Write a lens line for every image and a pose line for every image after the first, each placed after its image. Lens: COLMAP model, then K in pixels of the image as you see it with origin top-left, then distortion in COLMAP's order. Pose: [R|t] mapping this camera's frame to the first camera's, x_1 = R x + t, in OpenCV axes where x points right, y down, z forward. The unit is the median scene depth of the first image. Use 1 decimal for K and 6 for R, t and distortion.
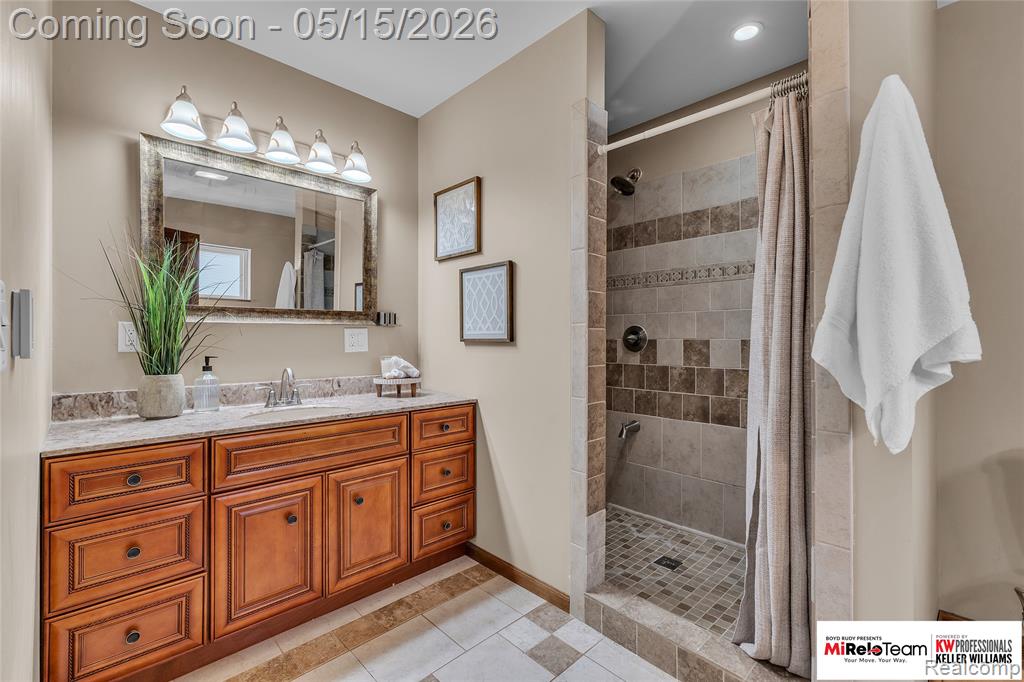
lens RADIAL K [[429.8, 0, 512.0], [0, 429.8, 341.0], [0, 0, 1]] dist [0.000016, -0.000093]
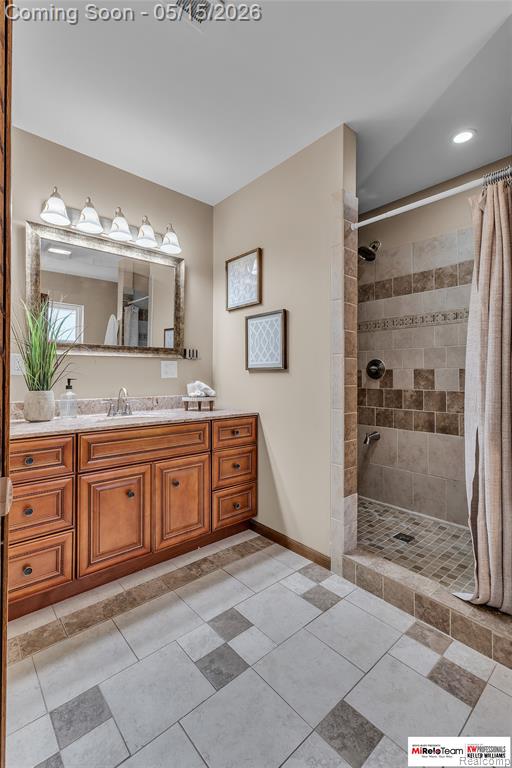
lens RADIAL K [[334.4, 0, 257.2], [0, 334.4, 373.3], [0, 0, 1]] dist [0.000632, 0.000008]
pose [[0.999031, 0.000214, -0.044000, -0.036743], [-0.000739, 0.999929, -0.011904, 0.022869], [0.043995, 0.011925, 0.998961, -0.045044]]
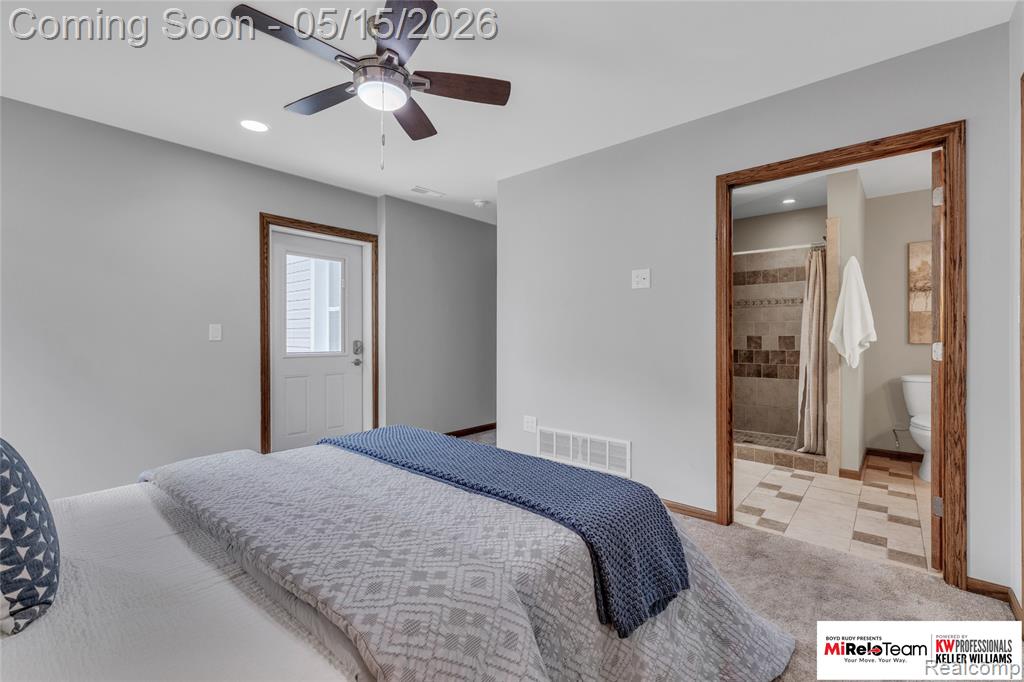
lens RADIAL K [[429.8, 0, 512.0], [0, 429.8, 341.0], [0, 0, 1]] dist [0.000016, -0.000093]
pose [[0.996245, -0.002026, 0.086558, -0.889777], [0.001716, 0.999992, 0.003656, 0.011339], [-0.086565, -0.003494, 0.996240, -0.913609]]
